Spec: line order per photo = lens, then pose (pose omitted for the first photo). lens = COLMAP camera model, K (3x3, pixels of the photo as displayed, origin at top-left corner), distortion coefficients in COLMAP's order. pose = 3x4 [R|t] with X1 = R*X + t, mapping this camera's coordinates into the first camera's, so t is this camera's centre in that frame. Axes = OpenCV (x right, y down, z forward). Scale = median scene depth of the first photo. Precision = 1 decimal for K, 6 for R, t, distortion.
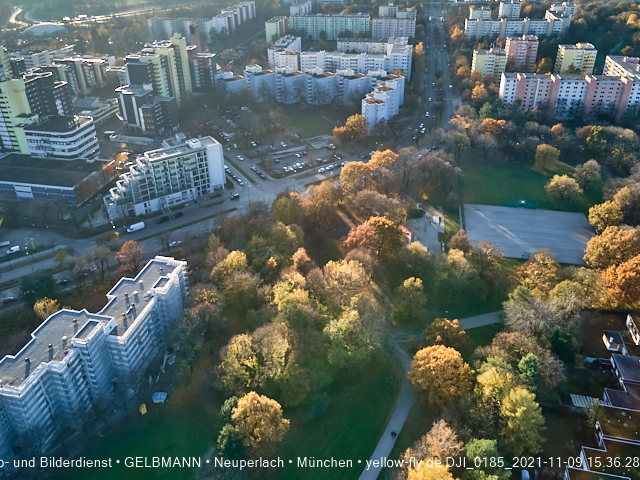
lens RADIAL K [[476.5, 0, 309.8], [0, 476.5, 161.3], [0, 0, 1]] dist [0.033865, 0.002487]
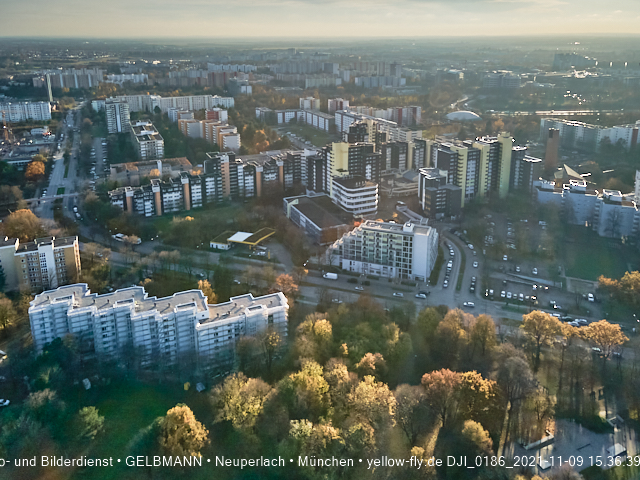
lens RADIAL K [[474.5, 0, 321.8], [0, 474.5, 157.8], [0, 0, 1]] dist [0.033969, 0.005973]
pose [[0.601644, 0.206472, -0.771617, 0.380958], [-0.350747, 0.936188, -0.022975, -0.081219], [0.717635, 0.284465, 0.635672, 0.136024]]
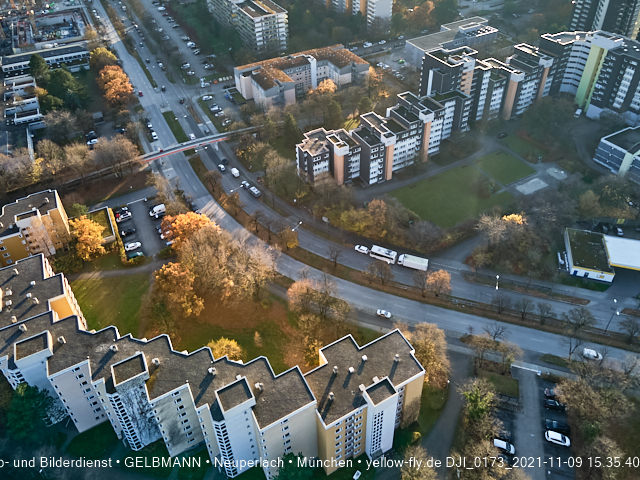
lens RADIAL K [[474.5, 0, 323.8], [0, 474.5, 158.5], [0, 0, 1]] dist [0.033969, 0.005973]
pose [[0.651047, 0.436736, -0.620806, -0.473706], [-0.313216, 0.899582, 0.304382, -0.034620], [0.691400, -0.003721, 0.722462, 0.079021]]
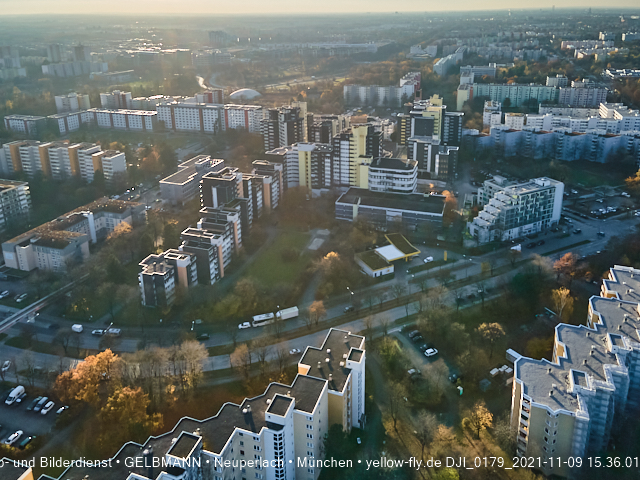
lens RADIAL K [[474.5, 0, 317.3], [0, 474.5, 152.1], [0, 0, 1]] dist [0.033969, 0.005973]
pose [[0.992511, 0.032869, -0.117652, -0.587104], [-0.051673, 0.985677, -0.160533, 0.095619], [0.110690, 0.165410, 0.979994, -0.191642]]
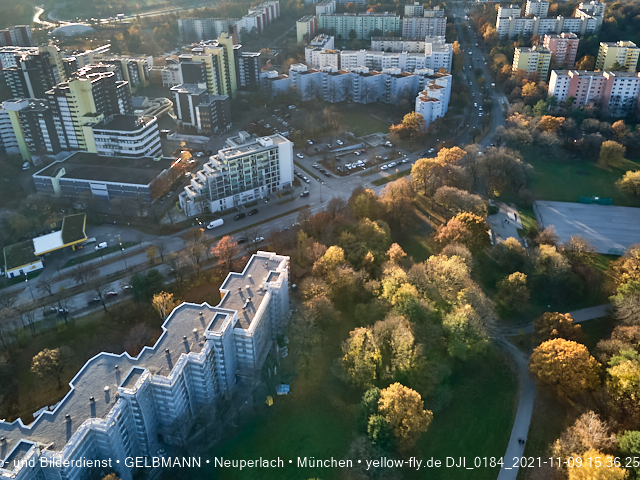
lens RADIAL K [[476.5, 0, 311.9], [0, 476.5, 158.1], [0, 0, 1]] dist [0.033865, 0.002487]
pose [[0.999994, -0.003250, 0.001192, -0.131555], [0.003256, 0.999982, -0.005007, 0.003325], [-0.001176, 0.005010, 0.999987, -0.009548]]
